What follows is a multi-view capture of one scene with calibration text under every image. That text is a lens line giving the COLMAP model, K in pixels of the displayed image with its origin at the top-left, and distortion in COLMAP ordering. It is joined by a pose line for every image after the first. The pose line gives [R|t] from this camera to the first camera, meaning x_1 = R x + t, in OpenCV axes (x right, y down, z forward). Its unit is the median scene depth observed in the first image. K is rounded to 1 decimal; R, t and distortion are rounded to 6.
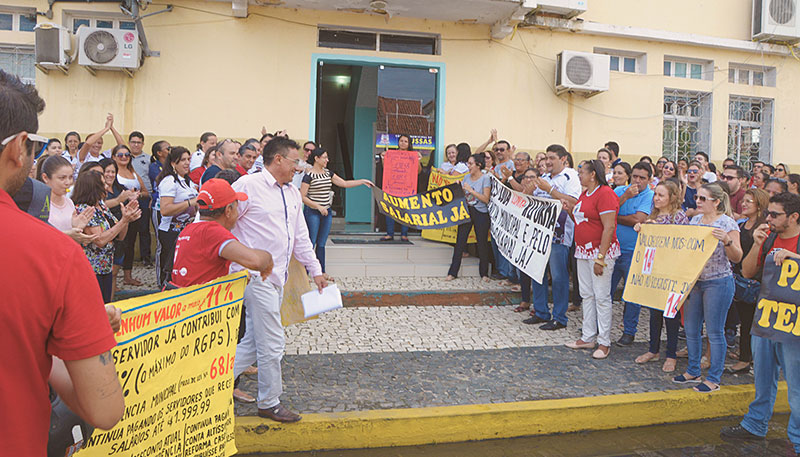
lens RADIAL K [[621.6, 0, 404.6], [0, 621.6, 226.5], [0, 0, 1]] dist [-0.160914, 0.119919]
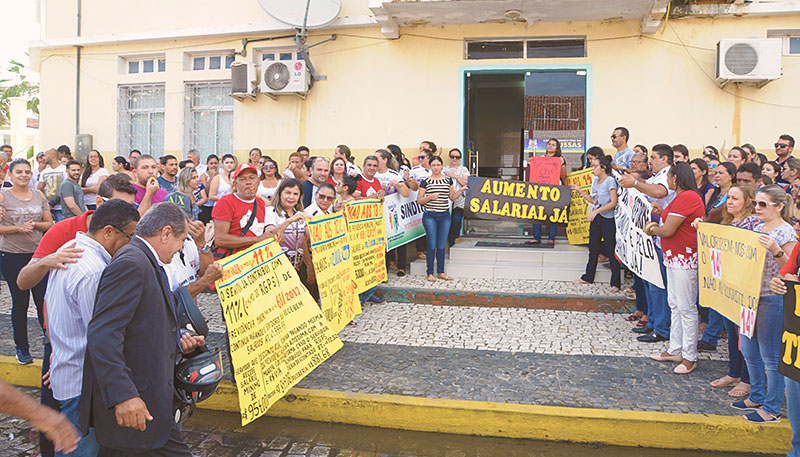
lens RADIAL K [[628.1, 0, 407.7], [0, 628.1, 206.9], [0, 0, 1]] dist [-0.162067, 0.138786]
pose [[0.912819, -0.003783, -0.408348, 0.201811], [-0.010303, 0.999426, -0.032288, -0.002870], [0.408235, 0.033680, 0.912255, -0.012624]]
